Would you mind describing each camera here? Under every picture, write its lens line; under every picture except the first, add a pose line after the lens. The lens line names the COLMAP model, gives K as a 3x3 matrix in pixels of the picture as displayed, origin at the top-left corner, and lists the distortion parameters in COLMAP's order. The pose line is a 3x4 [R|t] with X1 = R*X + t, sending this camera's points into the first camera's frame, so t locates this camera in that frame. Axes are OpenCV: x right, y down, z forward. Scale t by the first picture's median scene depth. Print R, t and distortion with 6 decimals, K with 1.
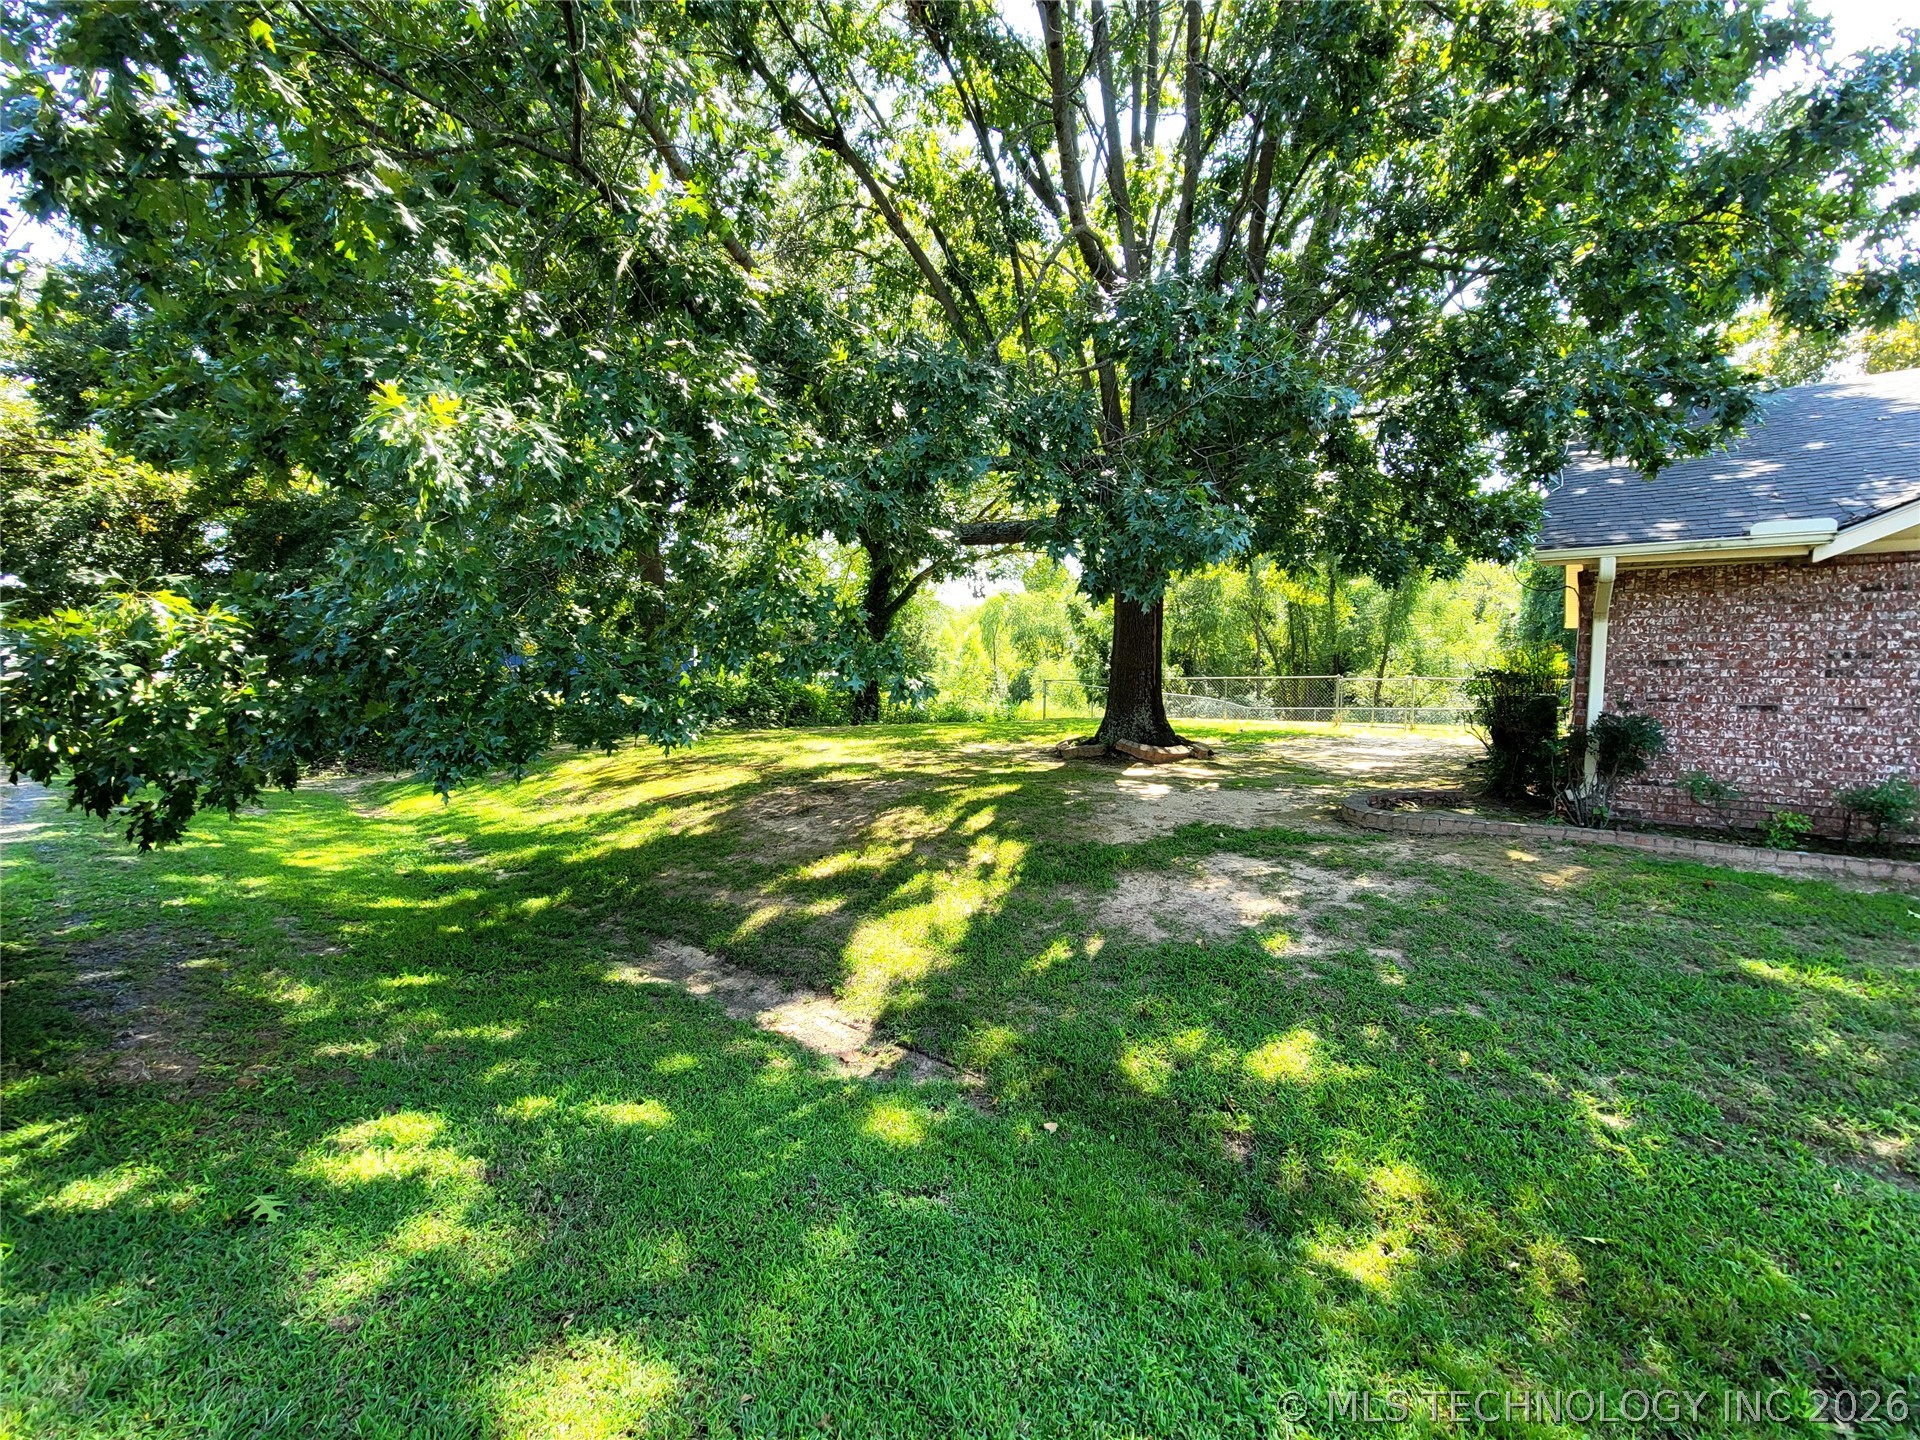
lens RADIAL K [[783.6, 0, 960.4], [0, 783.6, 725.3], [0, 0, 1]] dist [-0.001464, -0.001276]
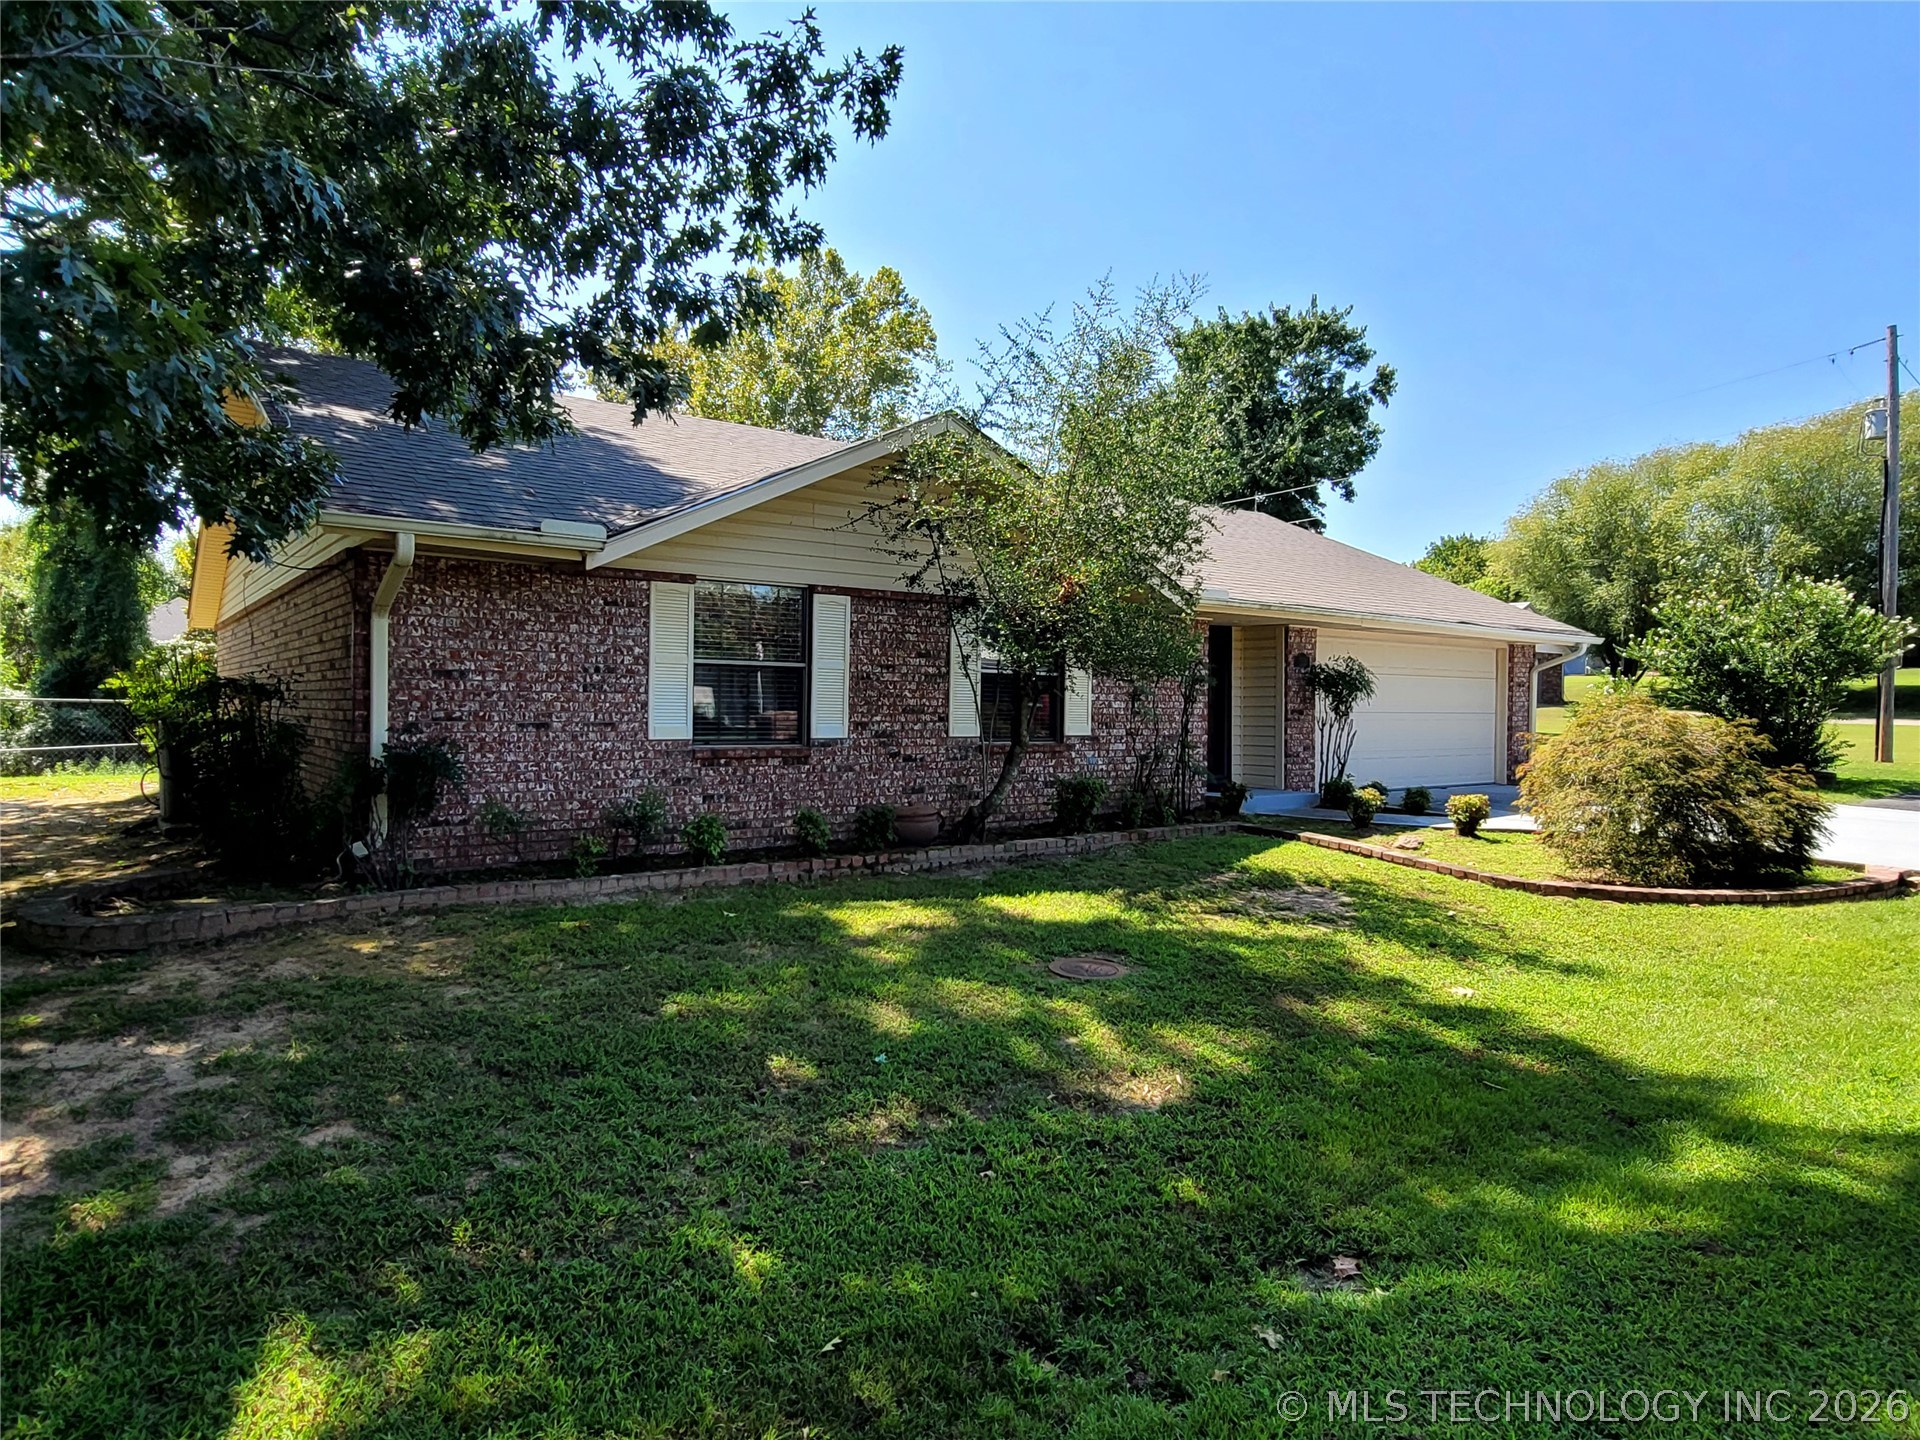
lens RADIAL K [[1139.2, 0, 958.5], [0, 1139.2, 724.2], [0, 0, 1]] dist [0.000765, 0.002781]
pose [[0.247450, -0.014853, 0.968787, -0.123025], [0.057052, 0.998371, 0.000735, 0.002765], [-0.967220, 0.055089, 0.247894, 0.206443]]
